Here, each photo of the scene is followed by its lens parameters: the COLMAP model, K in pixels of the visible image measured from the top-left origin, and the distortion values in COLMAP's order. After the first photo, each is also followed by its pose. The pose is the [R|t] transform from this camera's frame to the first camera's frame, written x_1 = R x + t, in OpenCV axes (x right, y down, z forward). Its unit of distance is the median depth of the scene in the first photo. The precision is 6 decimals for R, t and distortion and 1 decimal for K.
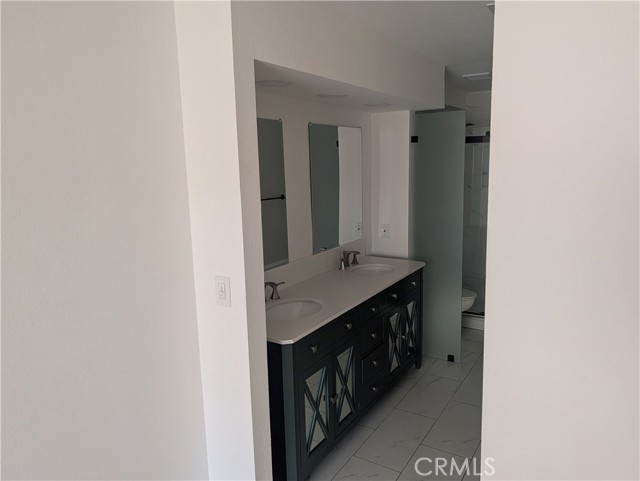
lens RADIAL K [[453.1, 0, 318.5], [0, 453.1, 240.2], [0, 0, 1]] dist [0.019815, -0.020693]
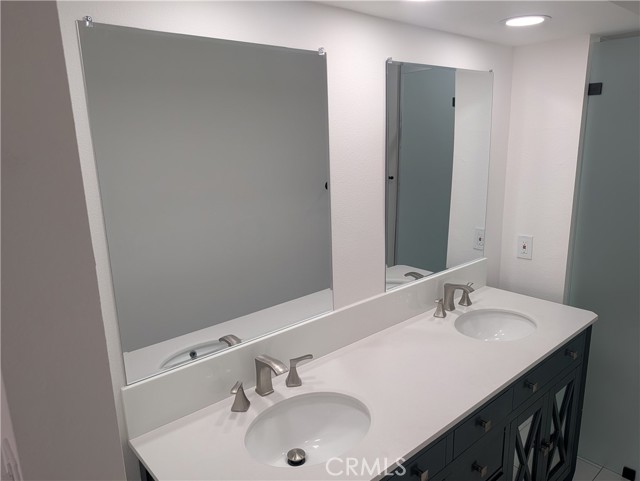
lens RADIAL K [[453.1, 0, 320.9], [0, 453.1, 242.7], [0, 0, 1]] dist [0.019815, -0.020693]
pose [[0.958684, 0.063432, -0.277310, 0.061255], [-0.044550, 0.996272, 0.073875, -0.066539], [0.280962, -0.058469, 0.957936, 0.388129]]
